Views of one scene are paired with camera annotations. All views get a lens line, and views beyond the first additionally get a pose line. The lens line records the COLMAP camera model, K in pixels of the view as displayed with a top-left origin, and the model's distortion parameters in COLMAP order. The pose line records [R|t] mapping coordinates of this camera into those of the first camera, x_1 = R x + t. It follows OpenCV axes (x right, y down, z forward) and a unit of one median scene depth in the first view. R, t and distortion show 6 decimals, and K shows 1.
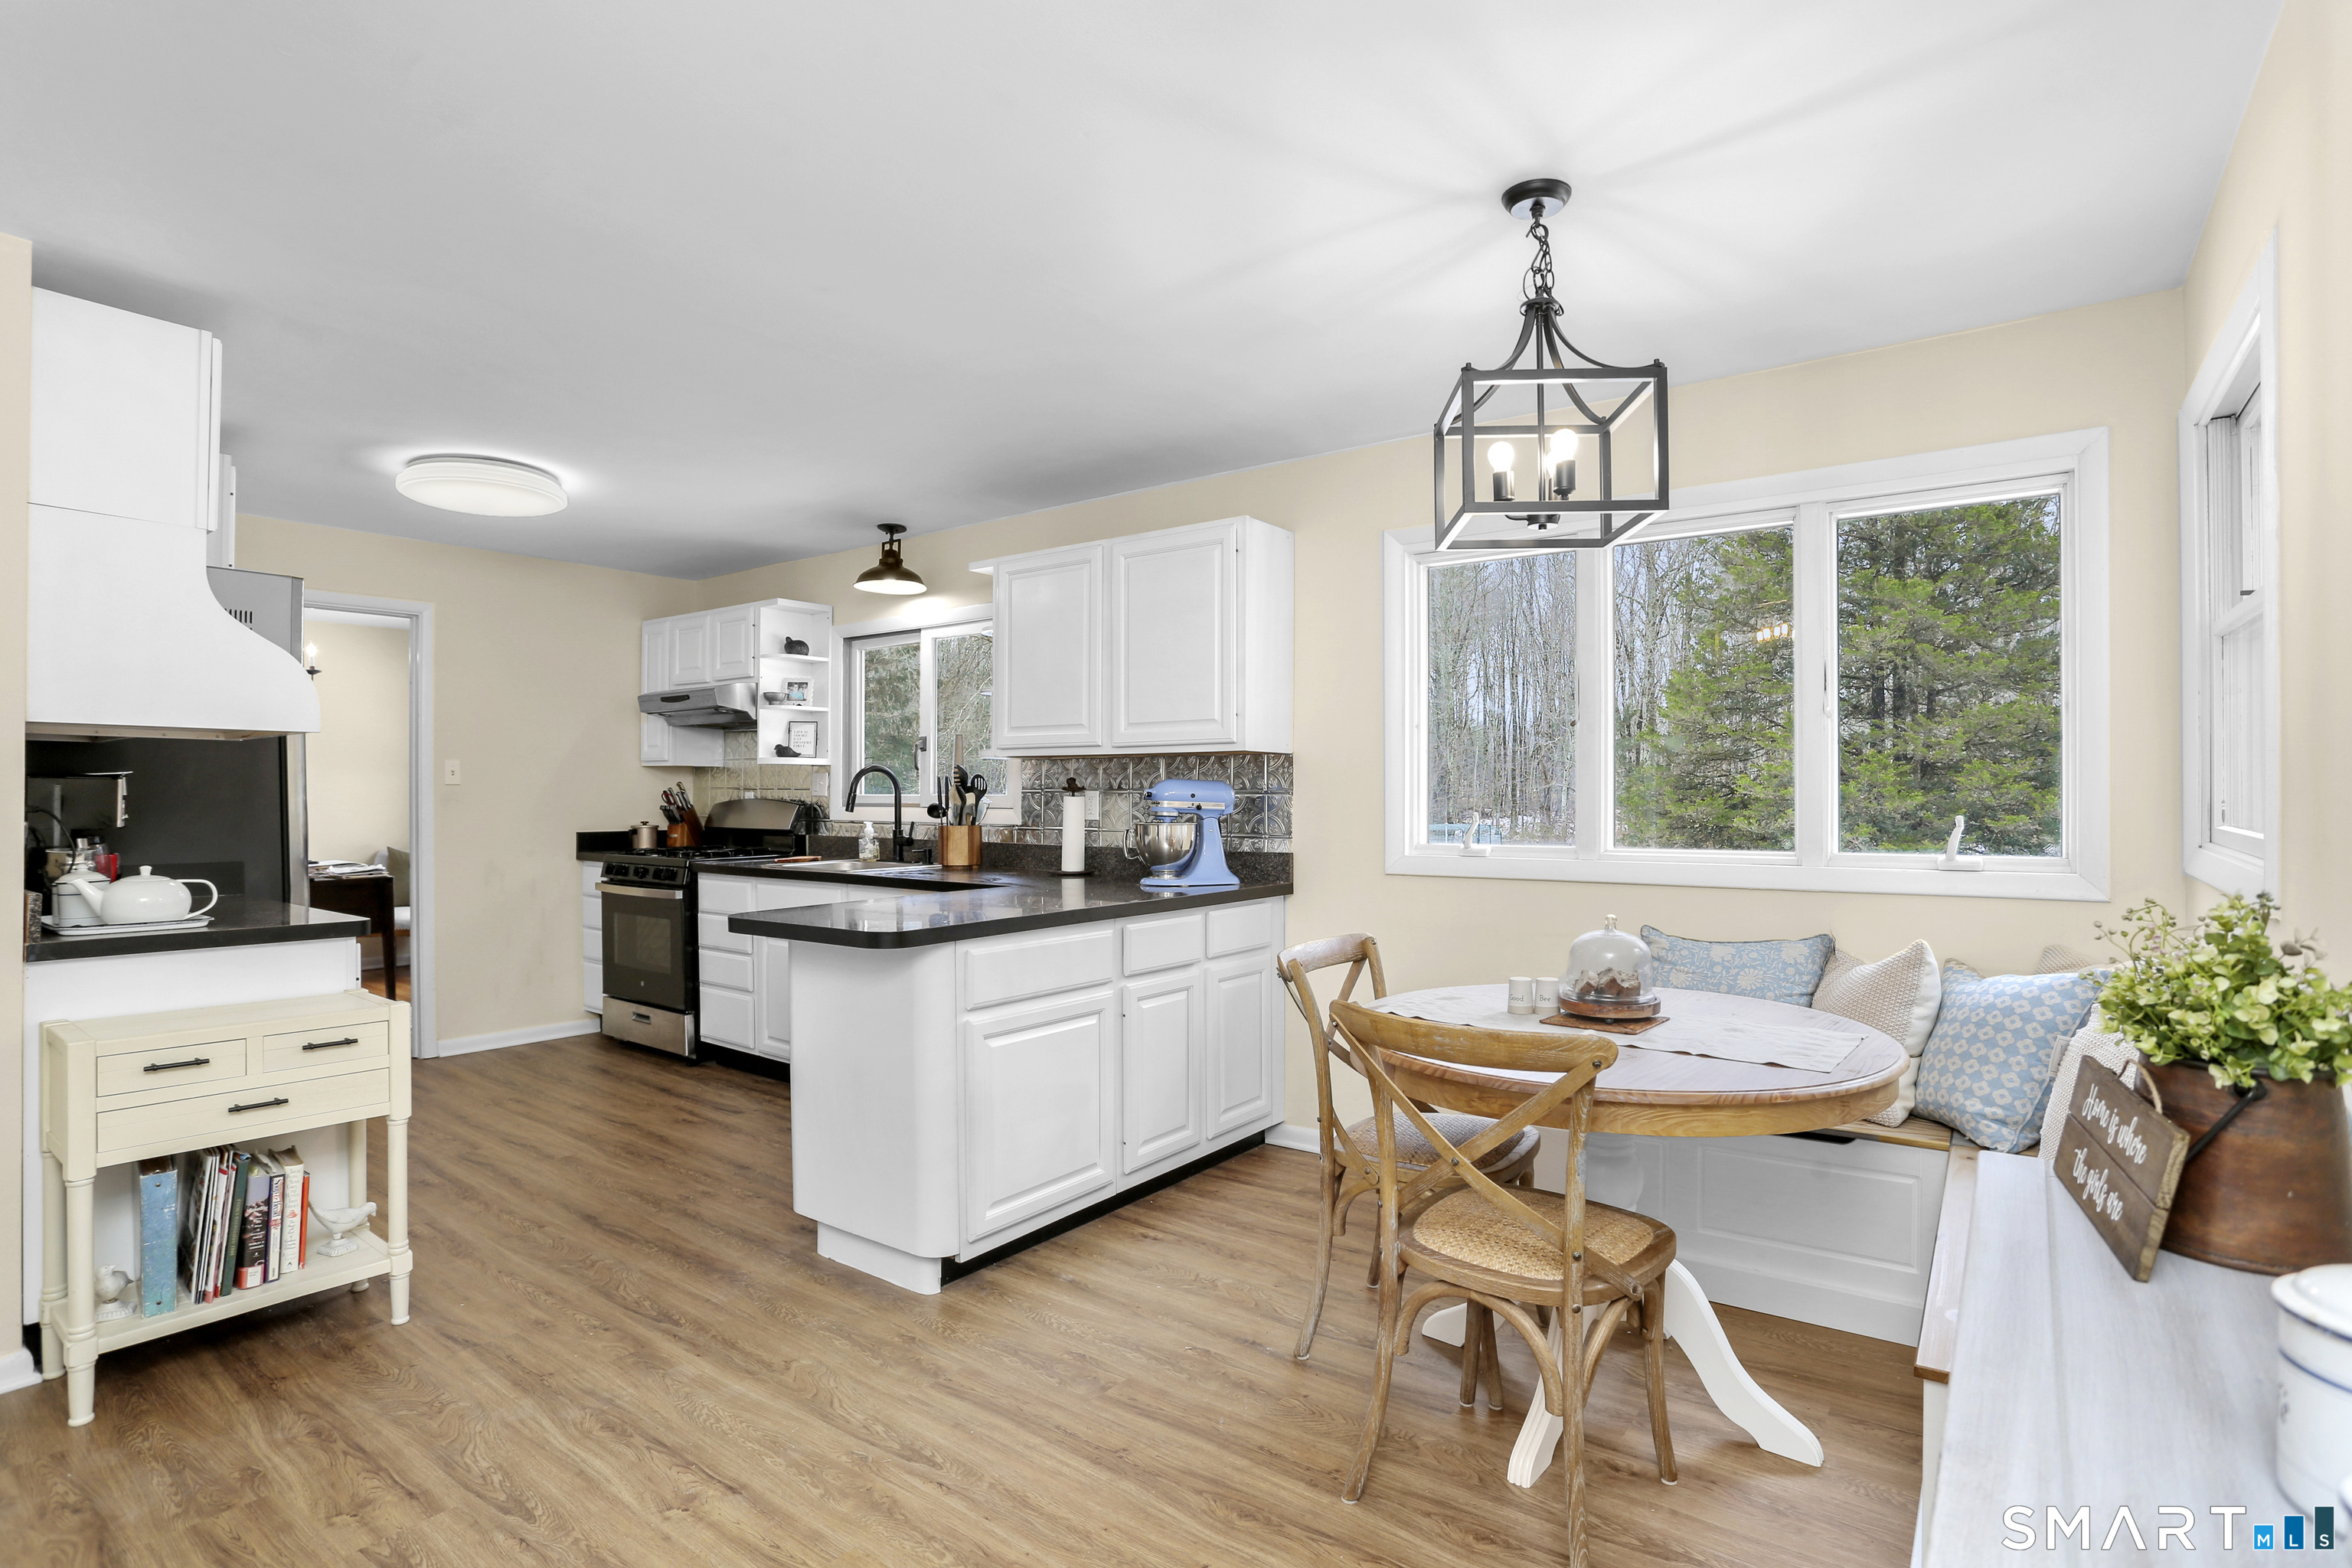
lens RADIAL K [[1256.5, 0, 1176.0], [0, 1256.5, 784.0], [0, 0, 1]] dist [-0.001582, -0.000346]
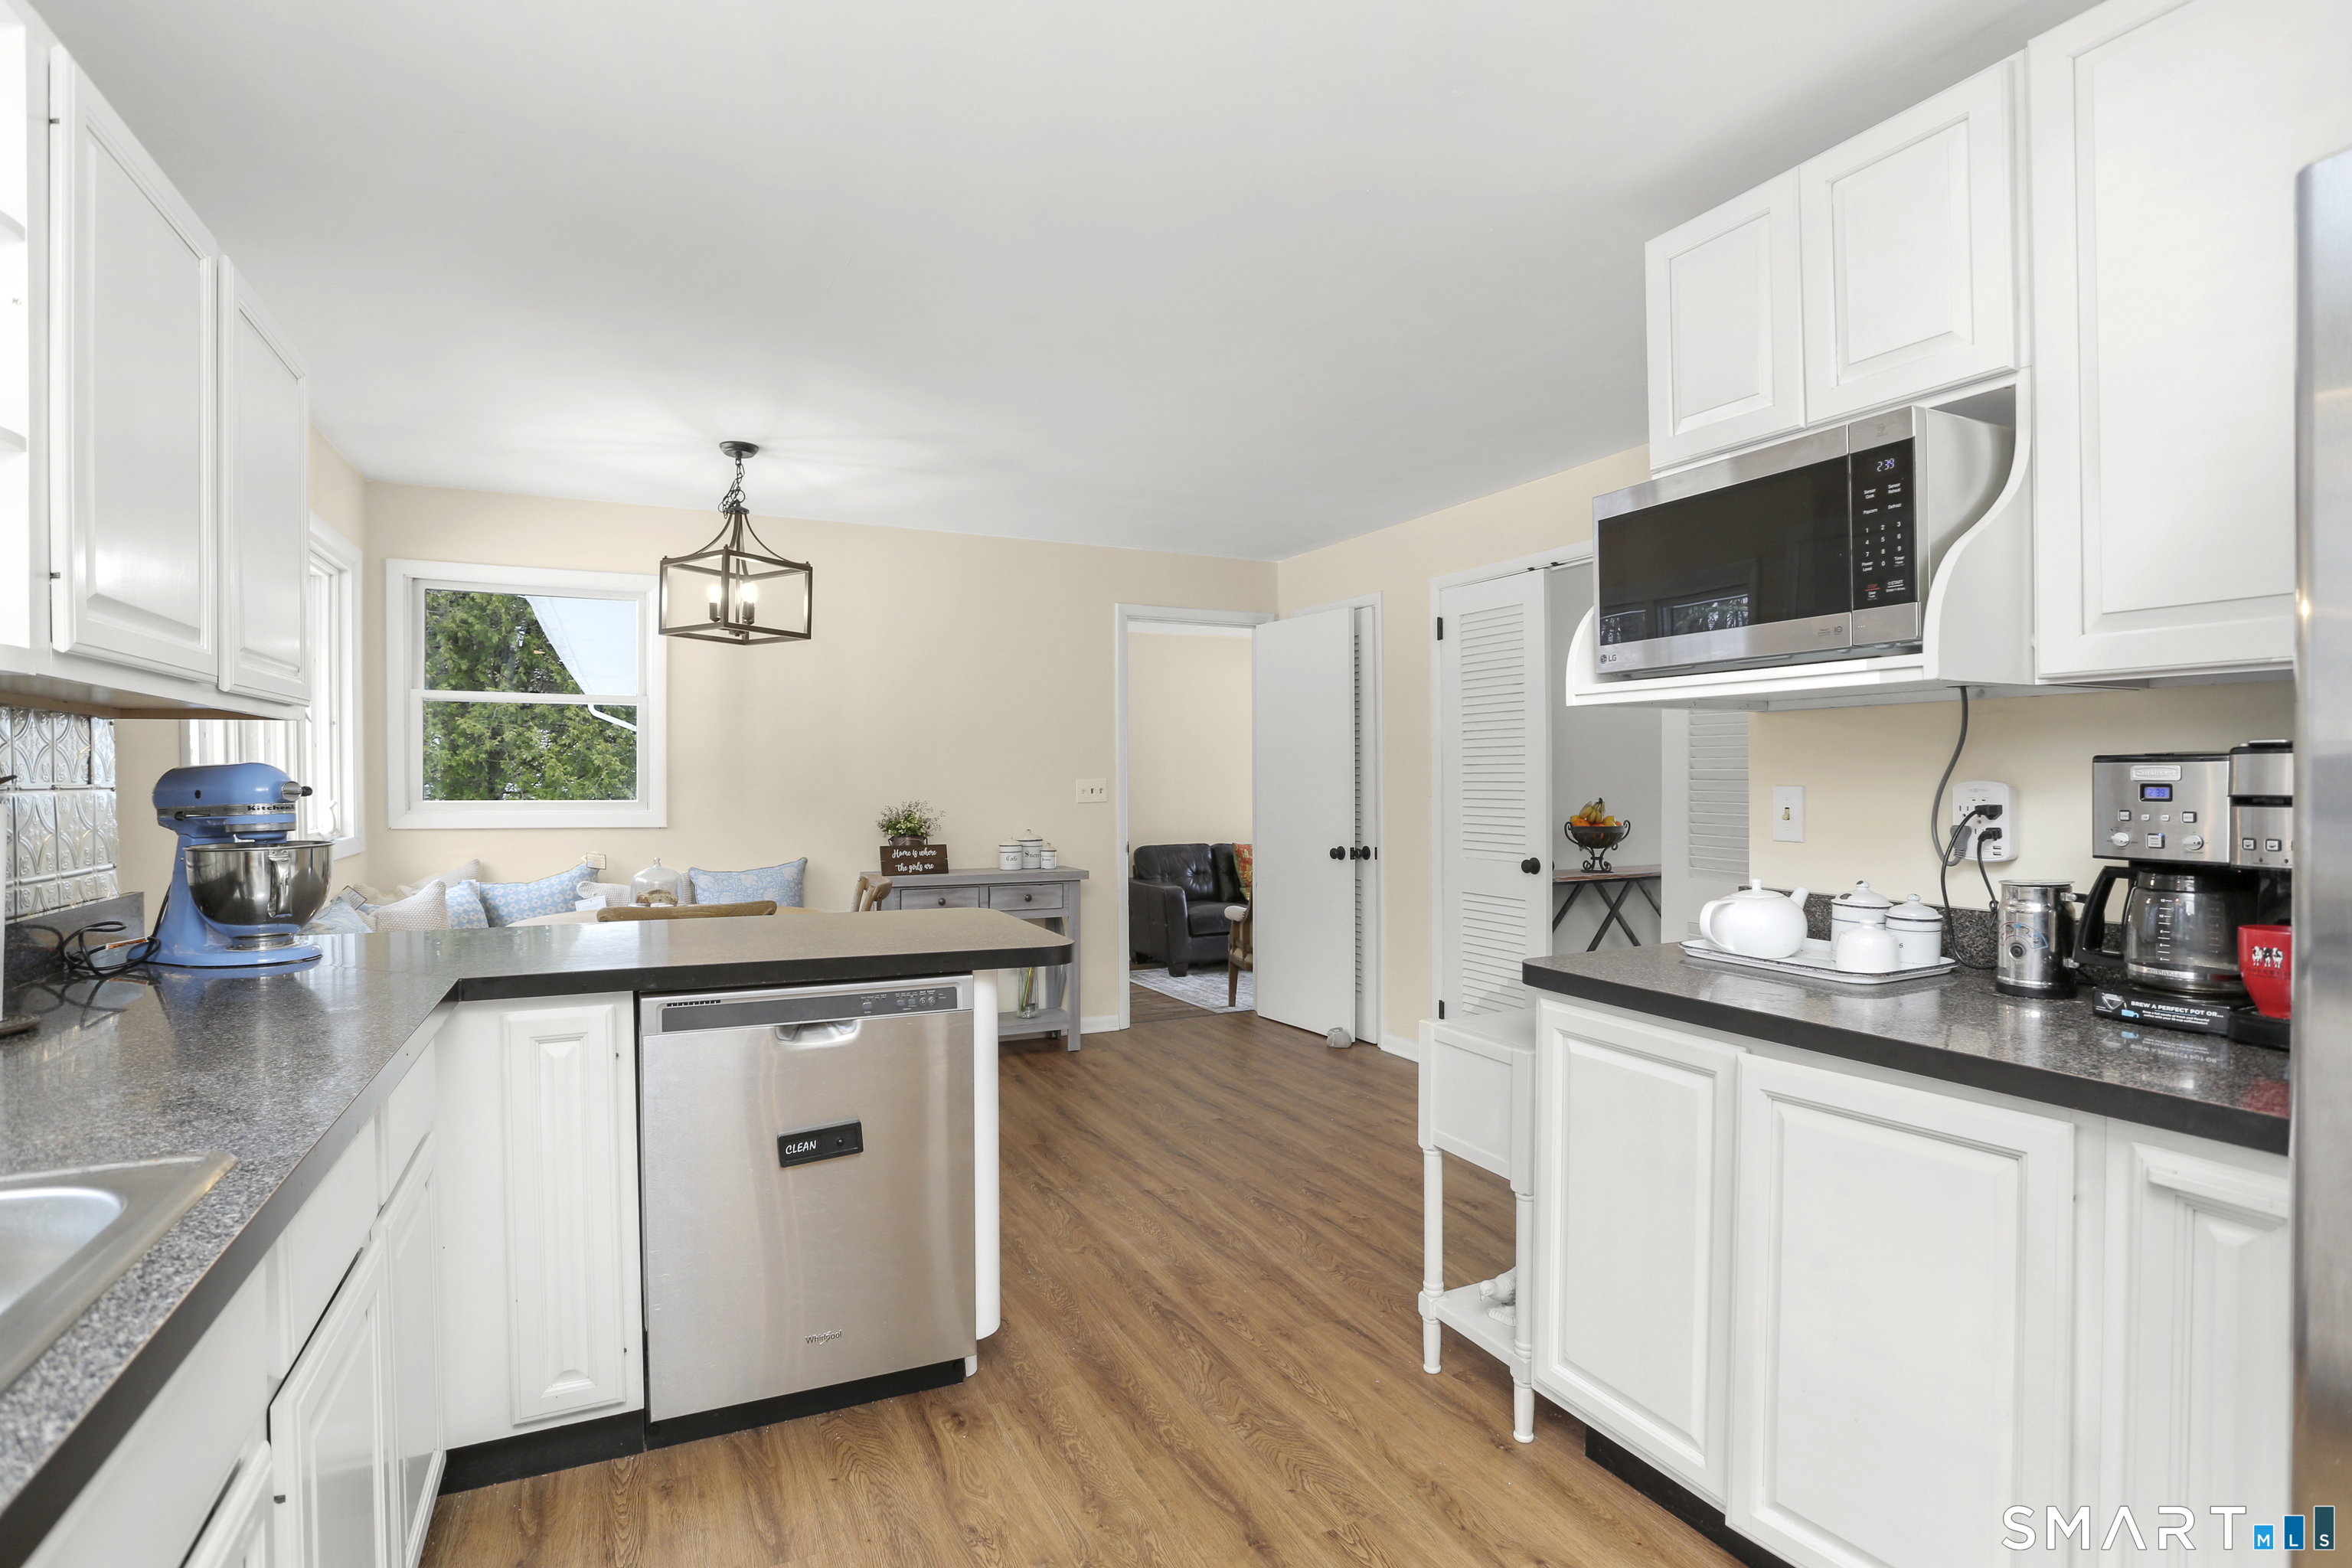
lens RADIAL K [[1167.7, 0, 1176.0], [0, 1167.7, 784.0], [0, 0, 1]] dist [-0.000715, -0.000106]
pose [[-0.901875, -0.001365, 0.431995, -0.909908], [0.000191, 0.999994, 0.003559, 0.003507], [-0.431998, 0.003292, -0.901869, 2.049246]]
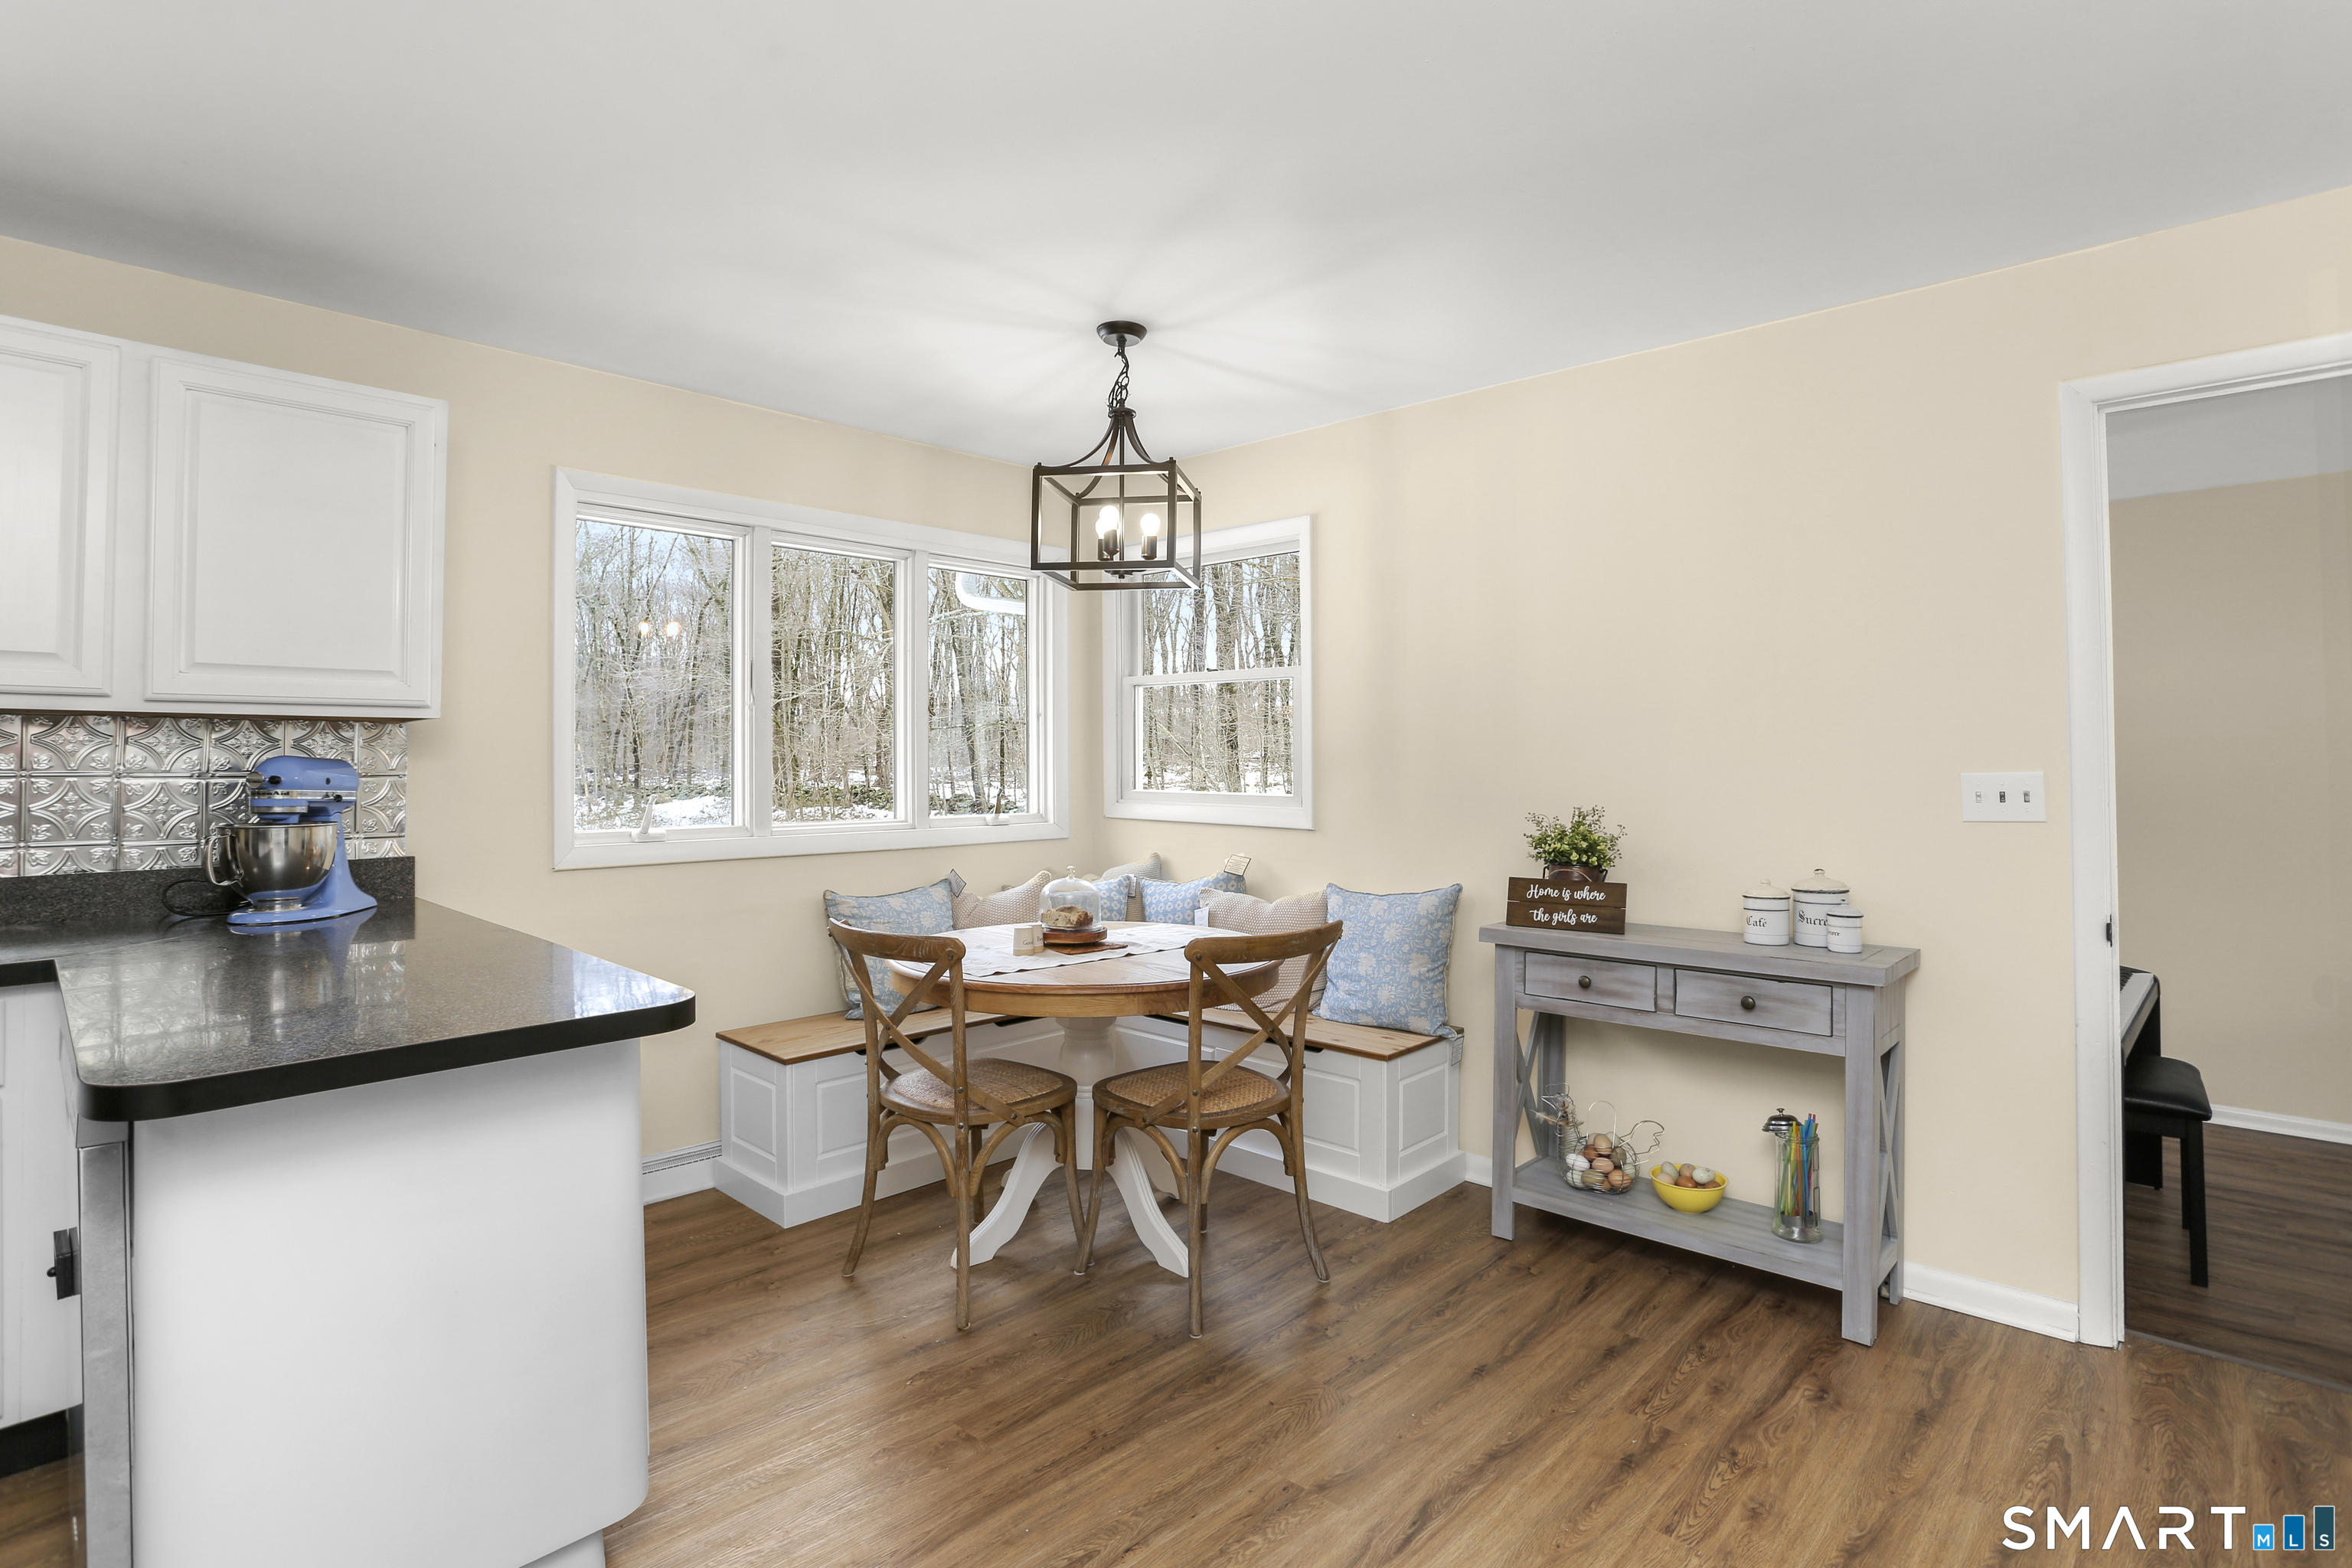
lens RADIAL K [[1175.5, 0, 1174.2], [0, 1175.5, 728.7], [0, 0, 1]] dist [-0.040108, -0.000286]
pose [[0.070734, 0.031624, 0.996994, -0.878456], [-0.003544, 0.999499, -0.031452, -0.001573], [-0.997489, -0.001308, 0.070810, 0.785397]]
